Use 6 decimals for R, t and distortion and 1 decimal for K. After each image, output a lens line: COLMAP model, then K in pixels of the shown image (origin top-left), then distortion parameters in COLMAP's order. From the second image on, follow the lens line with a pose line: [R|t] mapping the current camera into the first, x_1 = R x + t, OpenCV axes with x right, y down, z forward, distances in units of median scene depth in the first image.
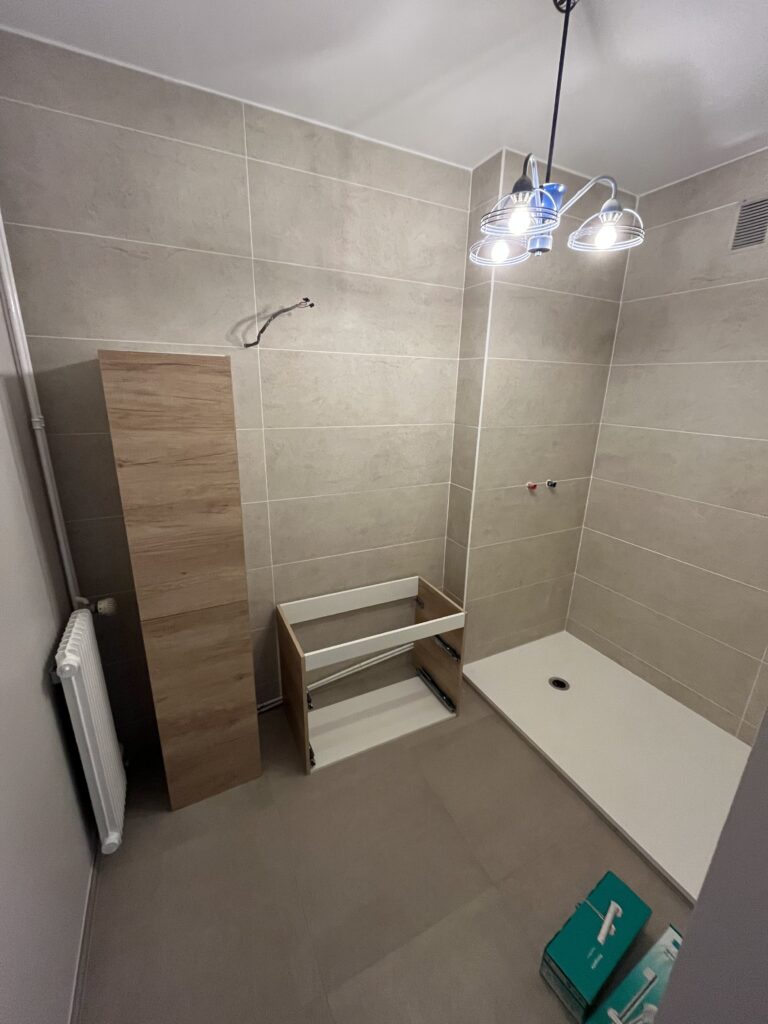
lens RADIAL K [[402.7, 0, 377.0], [0, 402.7, 511.8], [0, 0, 1]] dist [-0.013447, -0.000225]
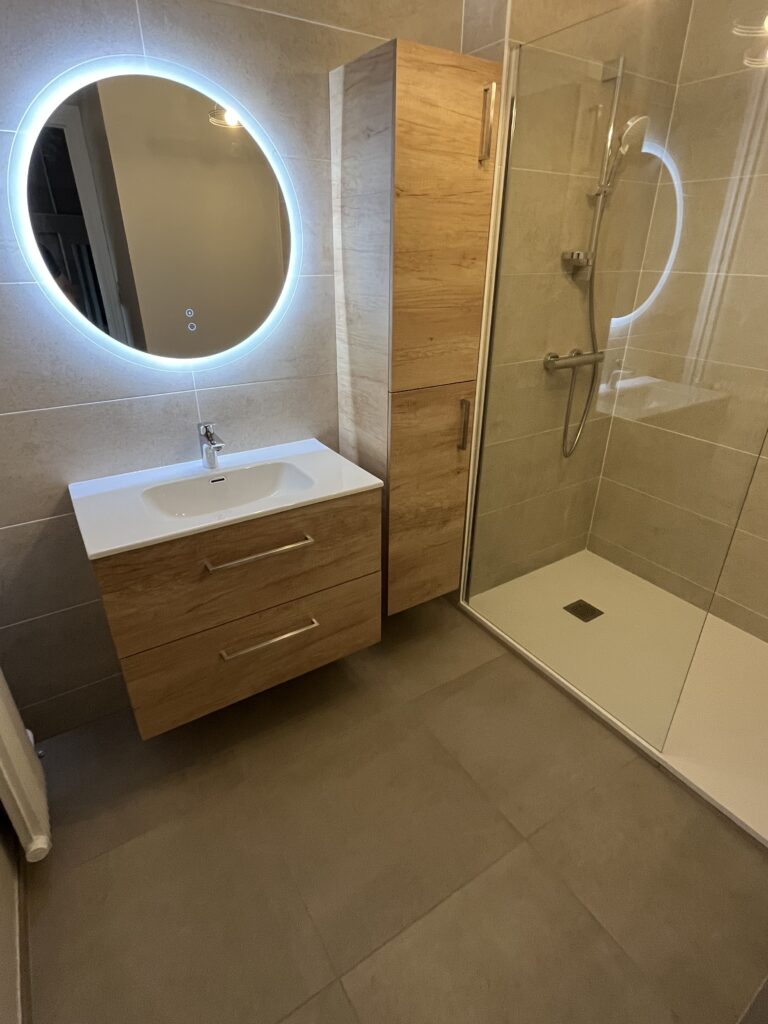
lens RADIAL K [[547.1, 0, 393.7], [0, 547.1, 513.2], [0, 0, 1]] dist [-0.003290, 0.000549]
pose [[0.992737, -0.063638, 0.102100, -0.700279], [0.043996, 0.981897, 0.184235, 0.301416], [-0.111976, -0.178404, 0.977565, -0.262673]]
